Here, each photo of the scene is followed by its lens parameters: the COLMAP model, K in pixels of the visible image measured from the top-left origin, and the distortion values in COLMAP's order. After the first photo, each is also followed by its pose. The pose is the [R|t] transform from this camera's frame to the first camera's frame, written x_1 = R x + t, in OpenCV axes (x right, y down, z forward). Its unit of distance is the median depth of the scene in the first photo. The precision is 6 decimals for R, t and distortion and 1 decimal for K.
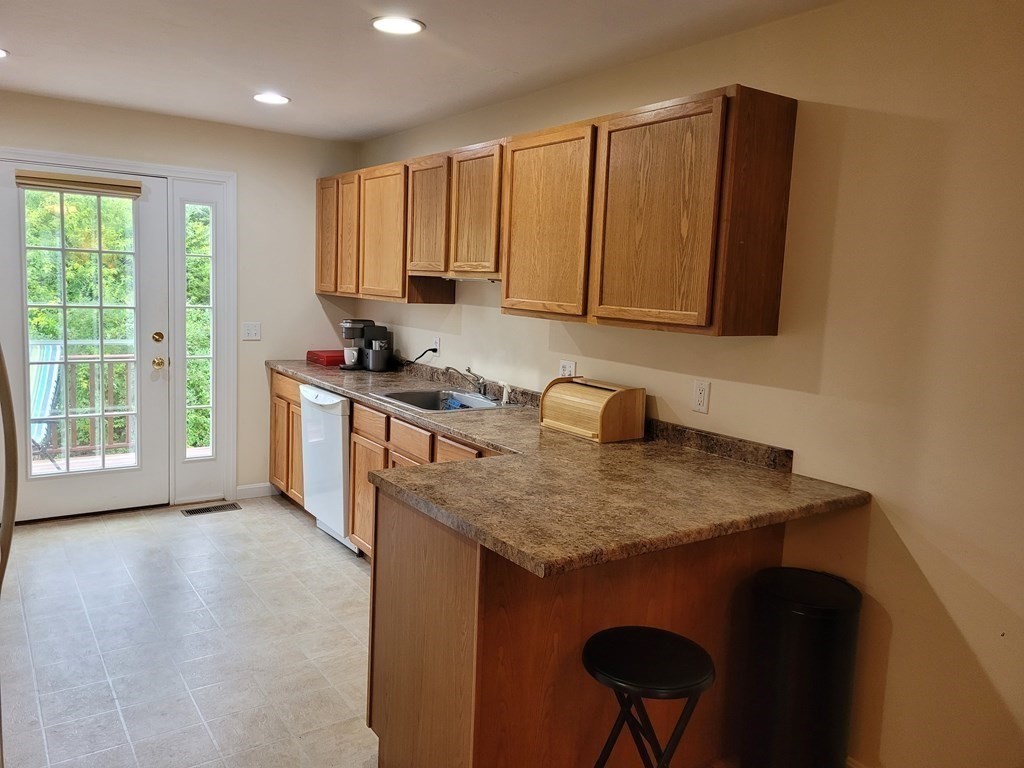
lens RADIAL K [[778.3, 0, 507.7], [0, 778.3, 374.8], [0, 0, 1]] dist [0.016075, 0.004333]
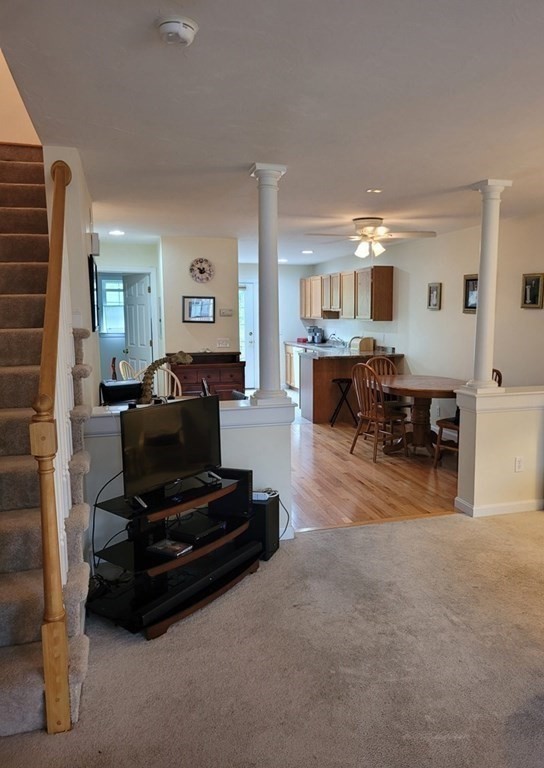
lens RADIAL K [[602.3, 0, 276.2], [0, 602.3, 385.6], [0, 0, 1]] dist [0.003474, 0.000189]
pose [[0.940093, -0.003563, -0.340899, 0.490713], [0.001554, 0.999980, -0.006166, 0.180843], [0.340915, 0.005266, 0.940080, -1.284268]]
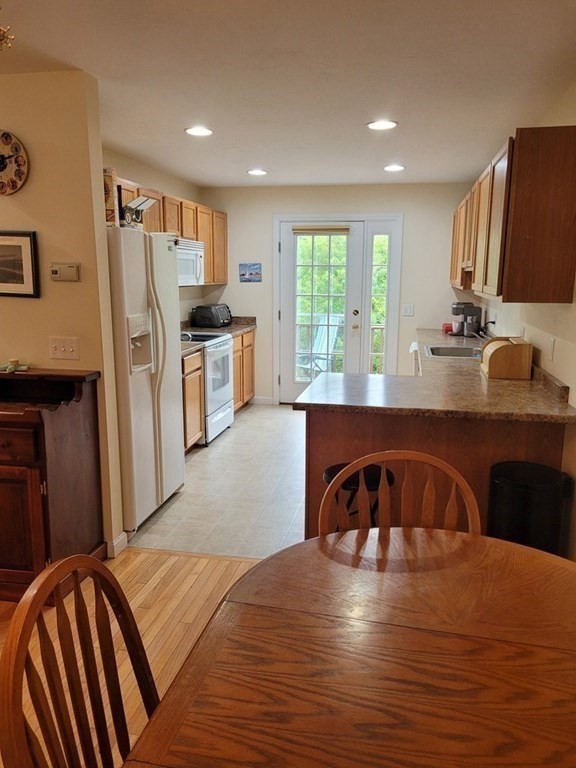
lens RADIAL K [[583.7, 0, 285.6], [0, 583.7, 386.3], [0, 0, 1]] dist [0.016075, 0.004333]
pose [[0.693683, 0.099906, -0.713318, 0.423624], [-0.063760, 0.994963, 0.077347, 0.026817], [0.717453, -0.008173, 0.696559, -0.043376]]
